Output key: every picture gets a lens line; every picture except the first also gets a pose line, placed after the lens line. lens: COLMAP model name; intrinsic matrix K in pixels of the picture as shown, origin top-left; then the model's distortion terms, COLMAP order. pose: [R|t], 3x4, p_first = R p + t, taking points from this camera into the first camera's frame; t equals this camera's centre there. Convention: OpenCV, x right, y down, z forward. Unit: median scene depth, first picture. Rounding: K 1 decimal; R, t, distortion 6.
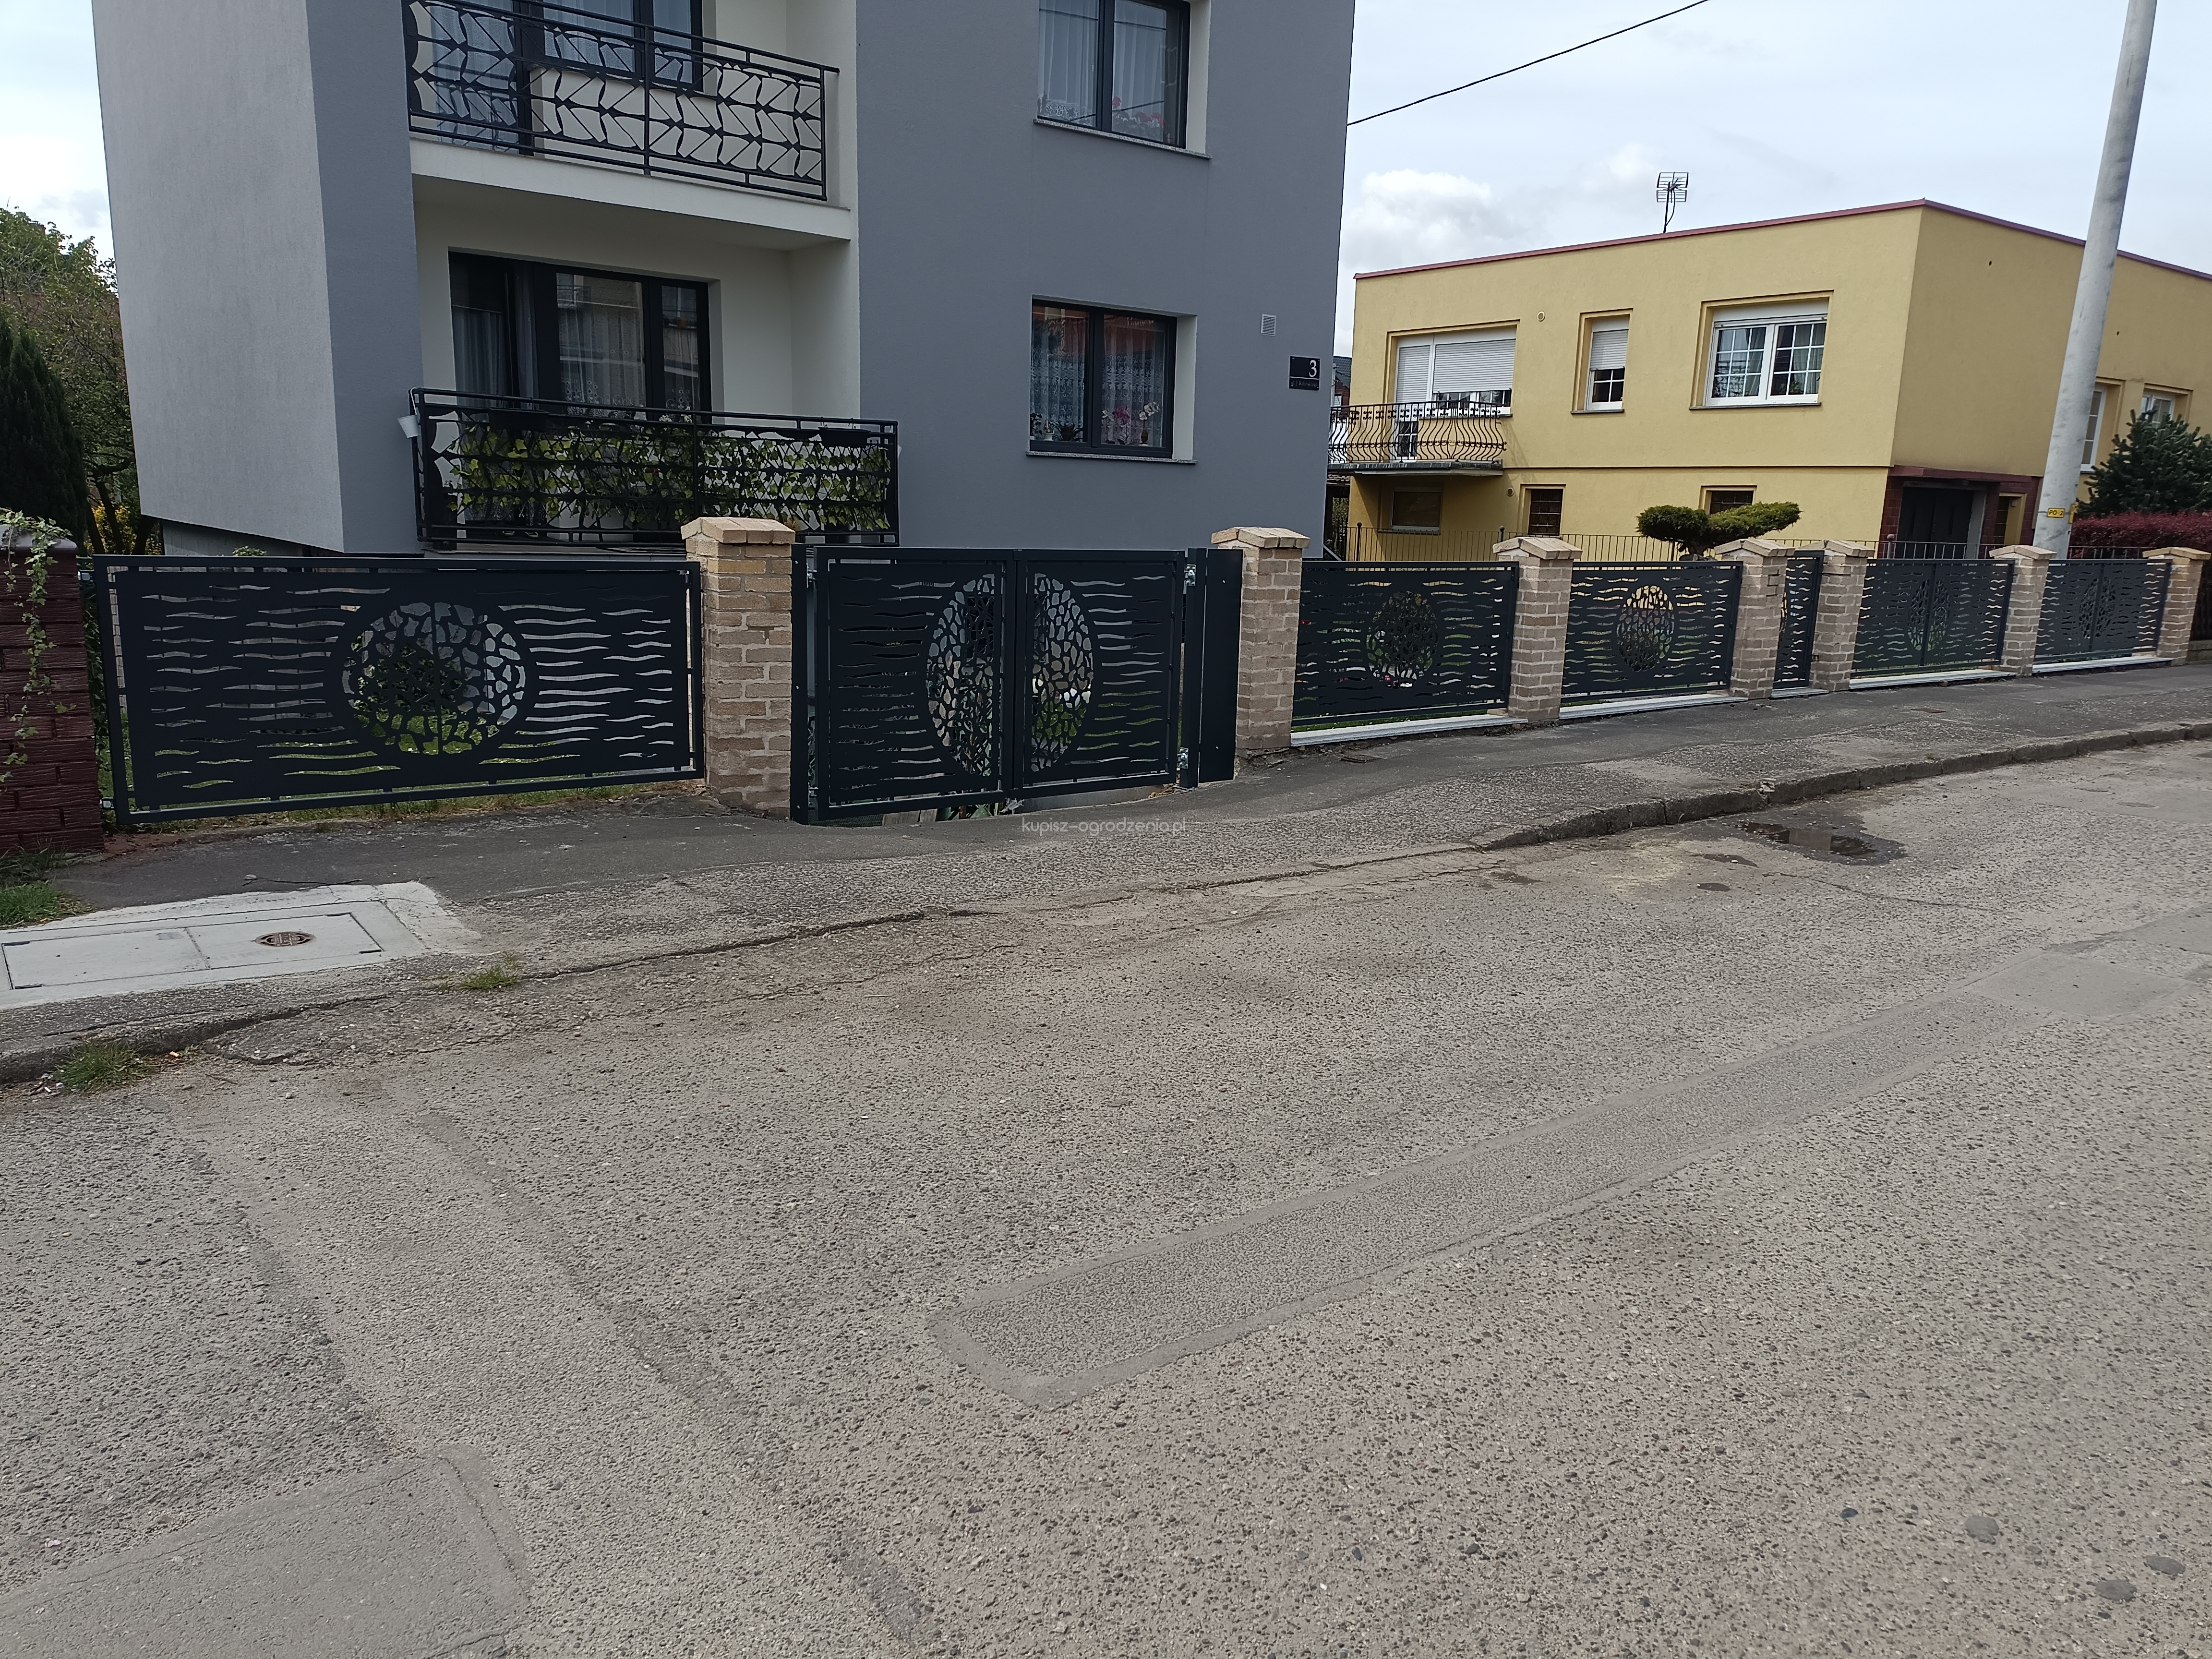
lens RADIAL K [[1633.5, 0, 1115.2], [0, 1633.5, 834.3], [0, 0, 1]] dist [0.066245, -0.055730]
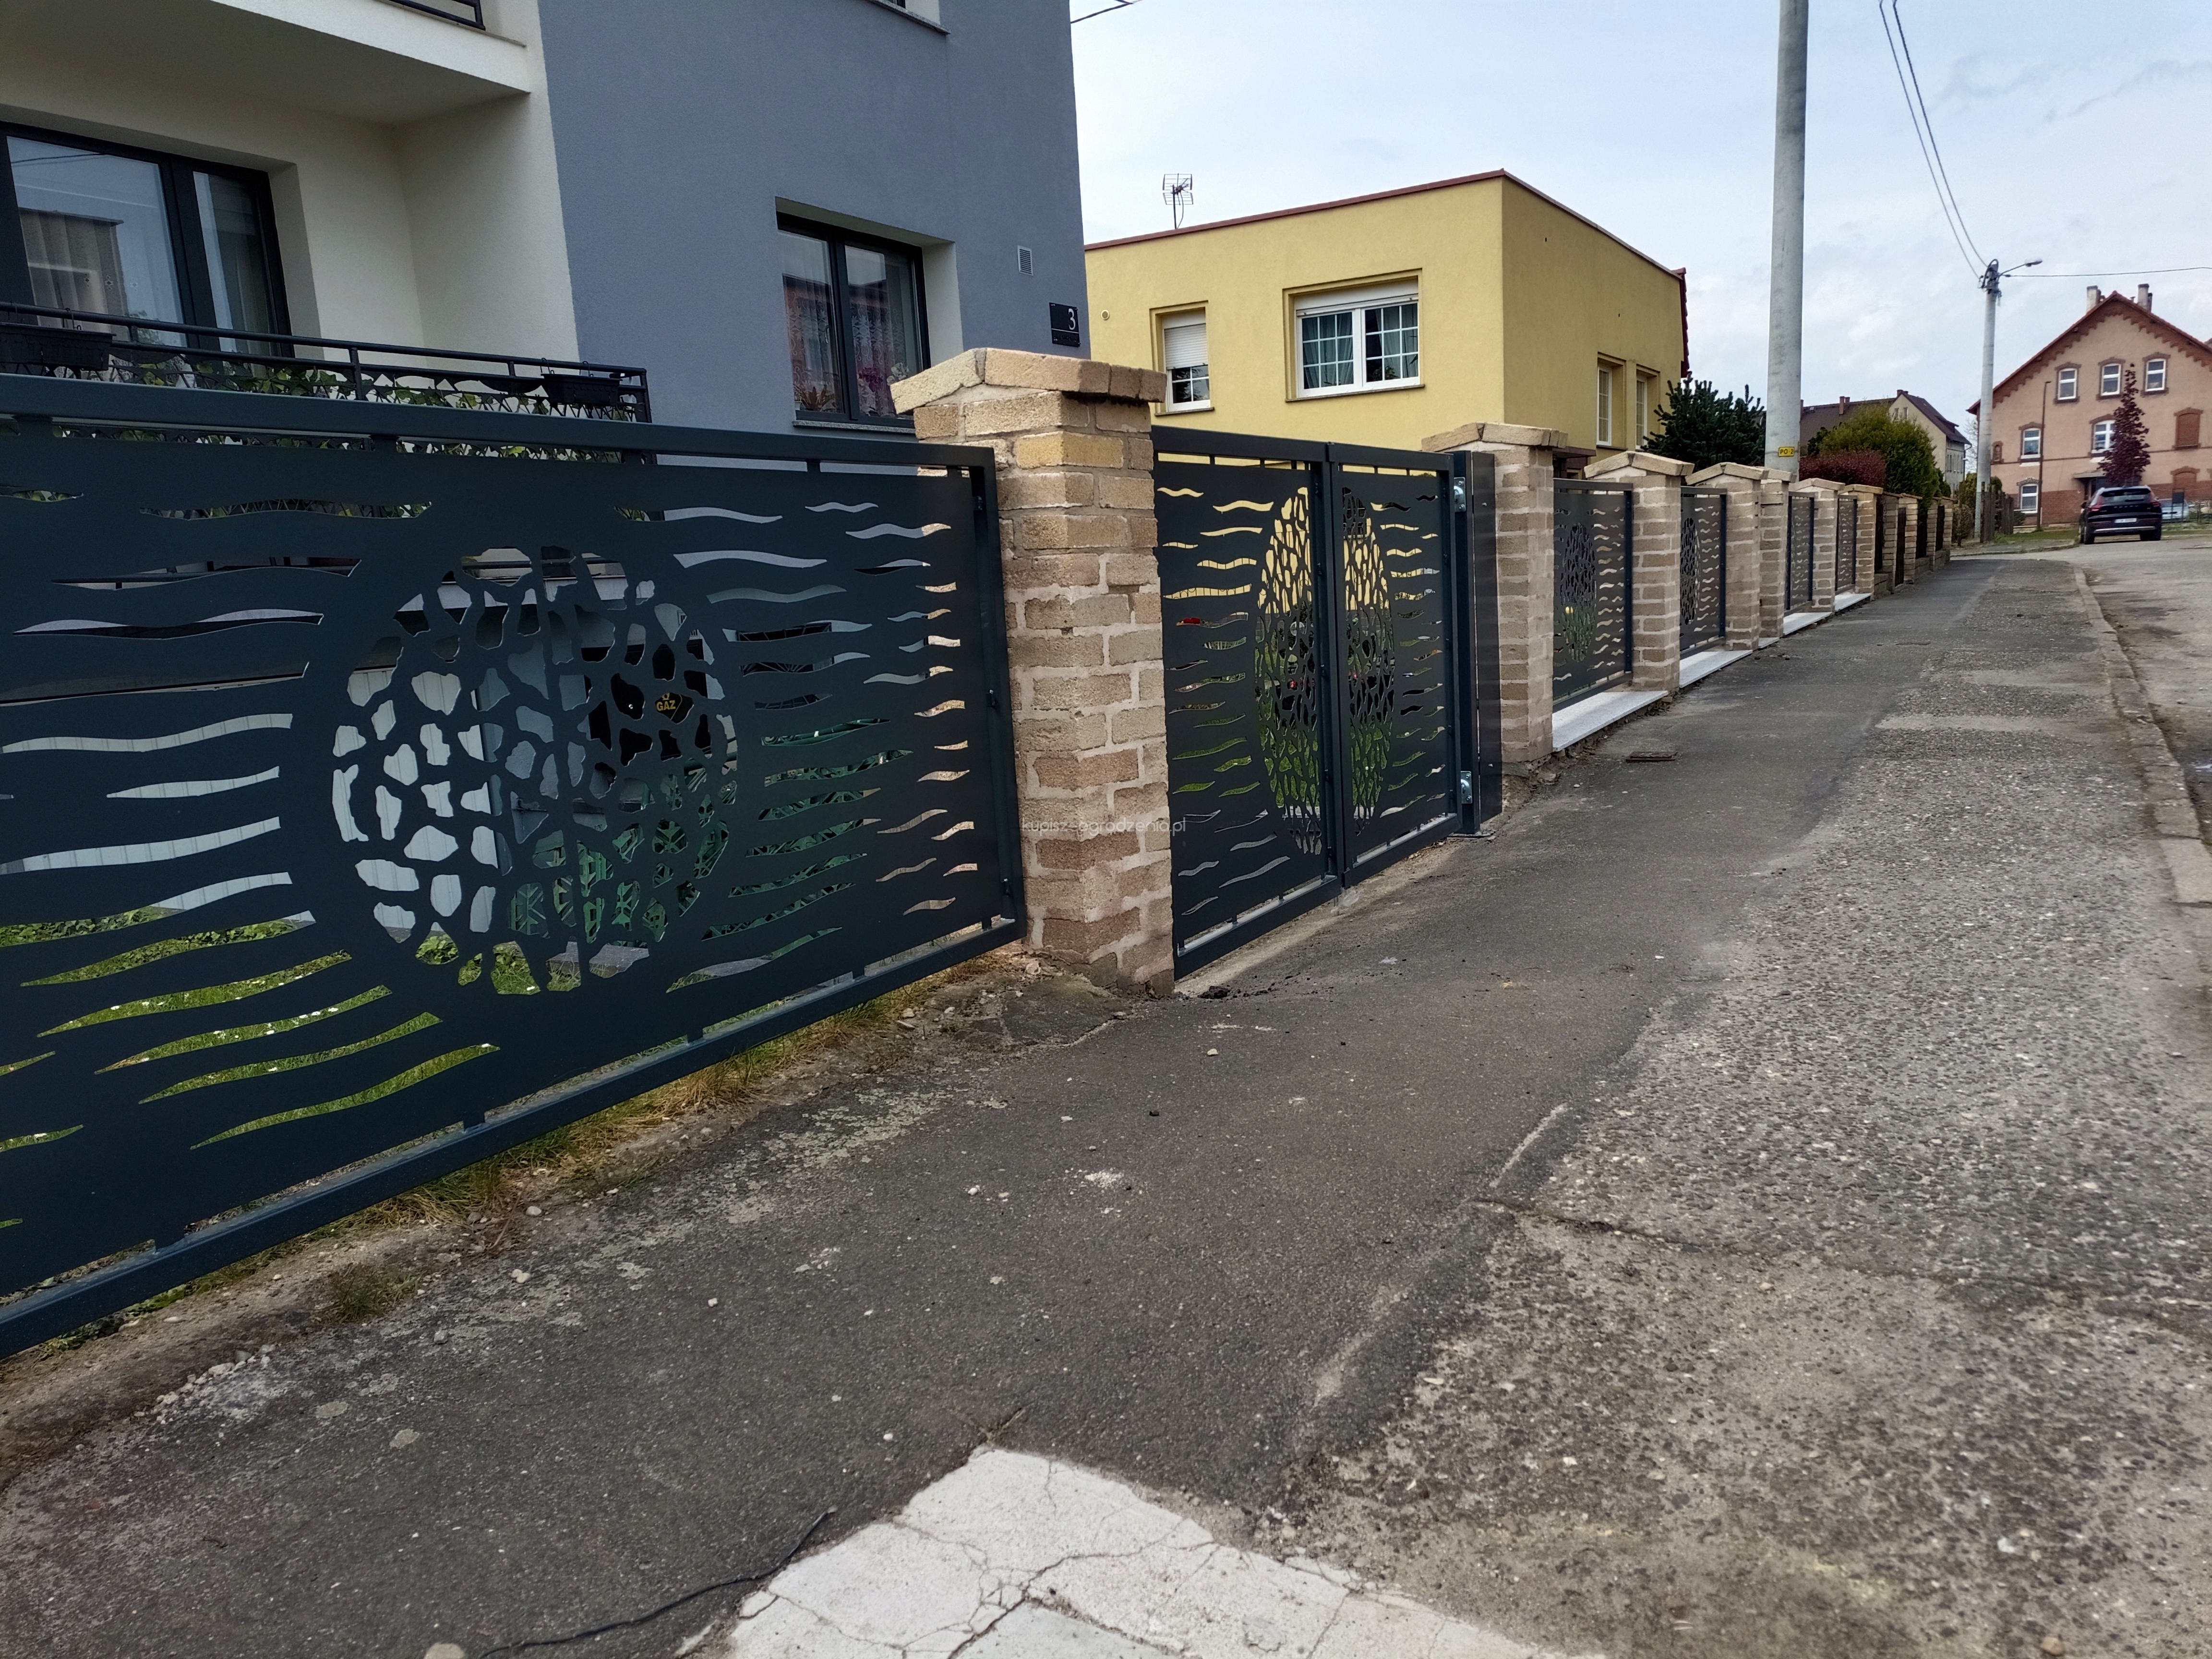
lens RADIAL K [[1633.5, 0, 1139.0], [0, 1633.5, 837.0], [0, 0, 1]] dist [0.066245, -0.055730]
pose [[0.919650, -0.143399, 0.365624, -0.300061], [0.157233, 0.987528, -0.008175, -0.041015], [-0.359892, 0.065006, 0.930727, 0.447614]]
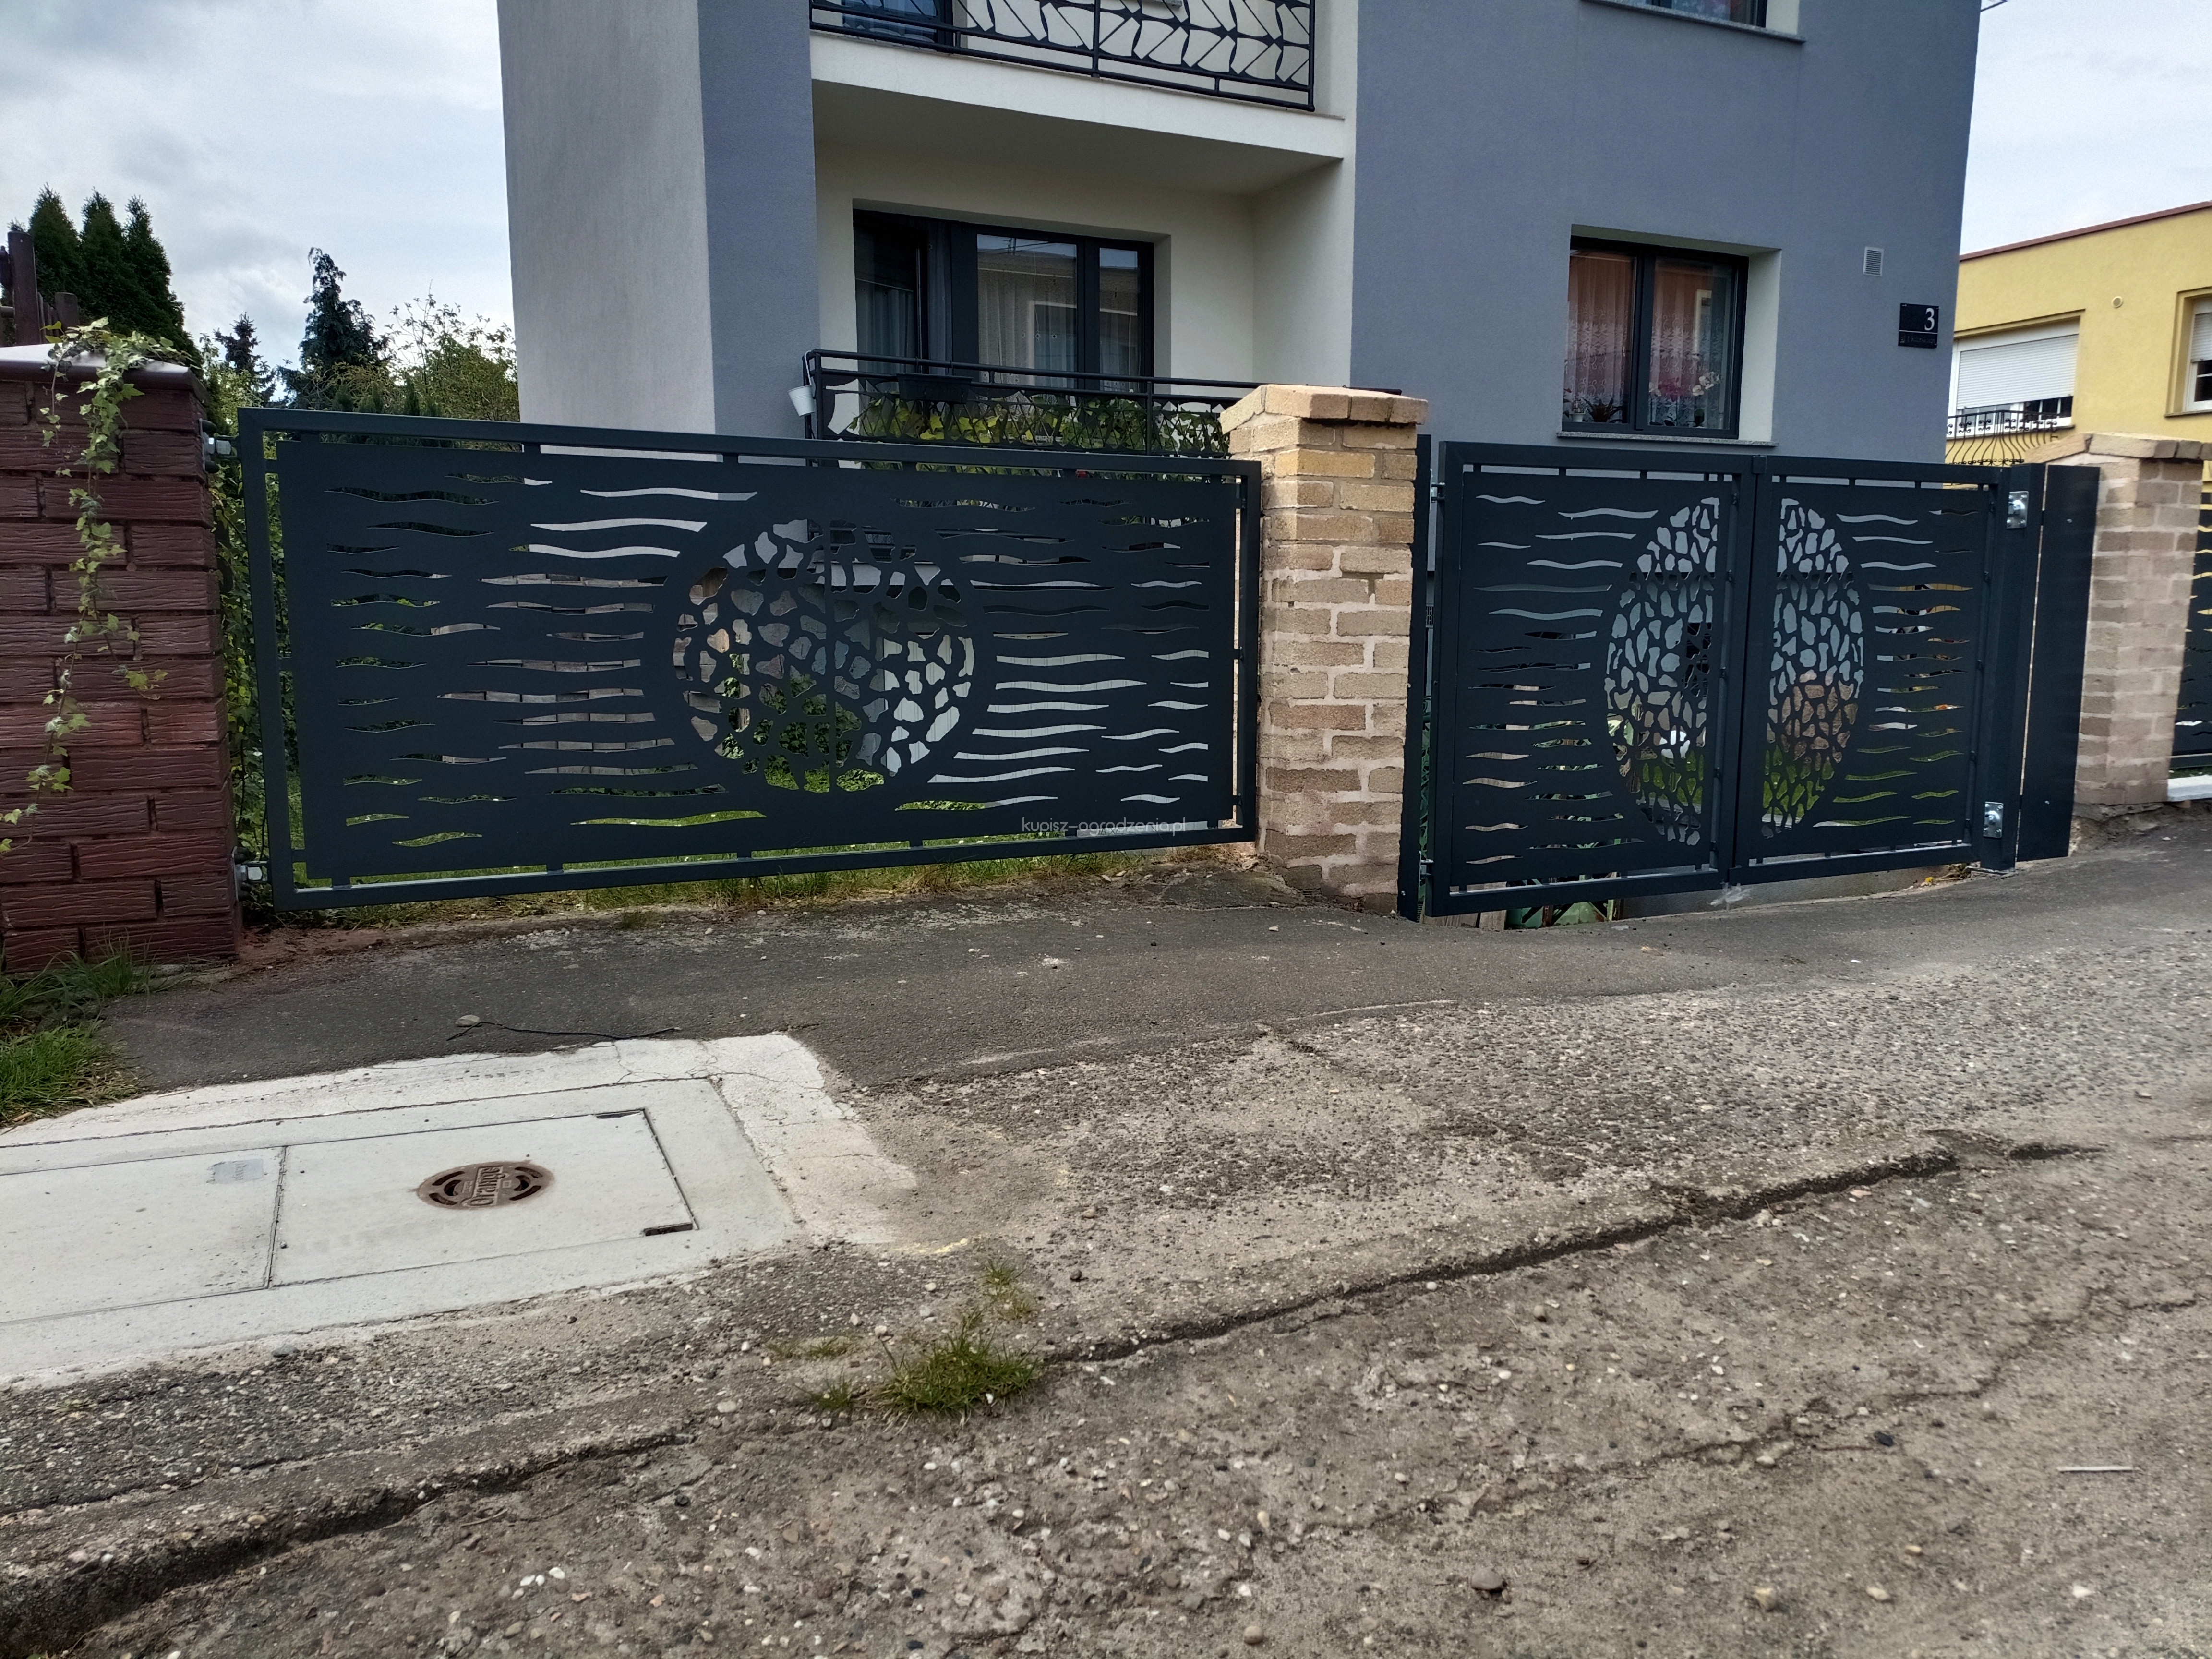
lens RADIAL K [[1633.5, 0, 1107.7], [0, 1633.5, 838.2], [0, 0, 1]] dist [0.066245, -0.055730]
pose [[0.976591, 0.000161, -0.215106, -0.139366], [-0.012575, 0.998332, -0.056347, -0.001682], [0.214738, 0.057733, 0.974964, 0.336513]]
